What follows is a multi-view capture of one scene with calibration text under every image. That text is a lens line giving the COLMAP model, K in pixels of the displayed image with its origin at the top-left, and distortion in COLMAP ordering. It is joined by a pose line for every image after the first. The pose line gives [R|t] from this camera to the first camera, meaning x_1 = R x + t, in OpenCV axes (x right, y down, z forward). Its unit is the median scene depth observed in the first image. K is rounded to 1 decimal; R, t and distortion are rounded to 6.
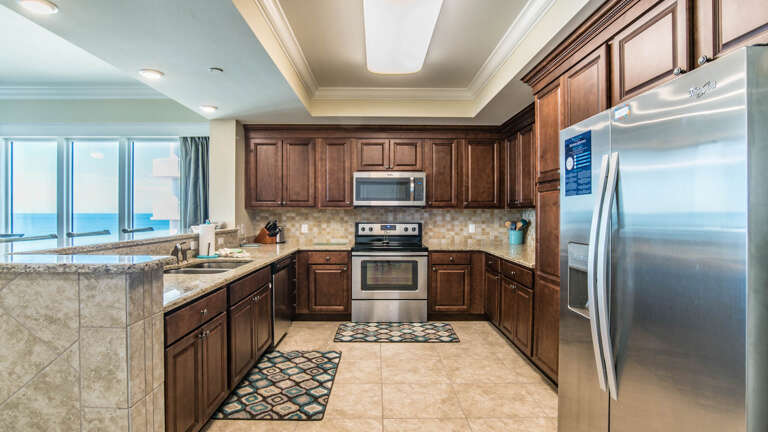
lens RADIAL K [[407.9, 0, 383.4], [0, 407.9, 213.6], [0, 0, 1]] dist [-0.063766, 0.028169]
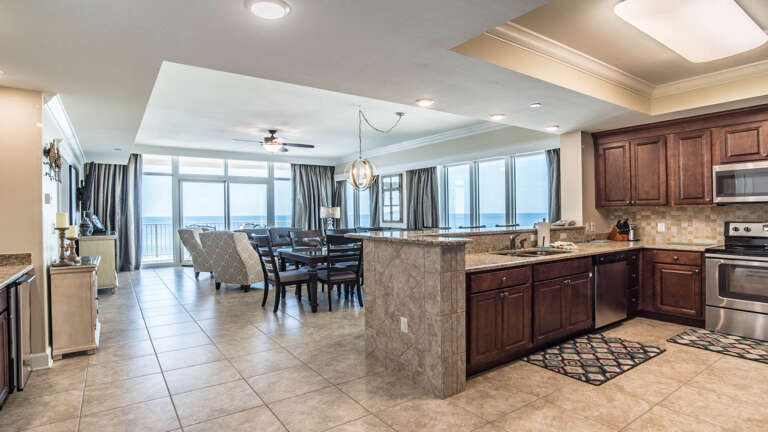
lens RADIAL K [[407.9, 0, 383.4], [0, 407.9, 213.6], [0, 0, 1]] dist [-0.063766, 0.028169]
pose [[0.555124, -0.007408, -0.831735, 0.270537], [0.010880, 0.999939, -0.001644, -0.002118], [0.831696, -0.008137, 0.555171, -0.103397]]
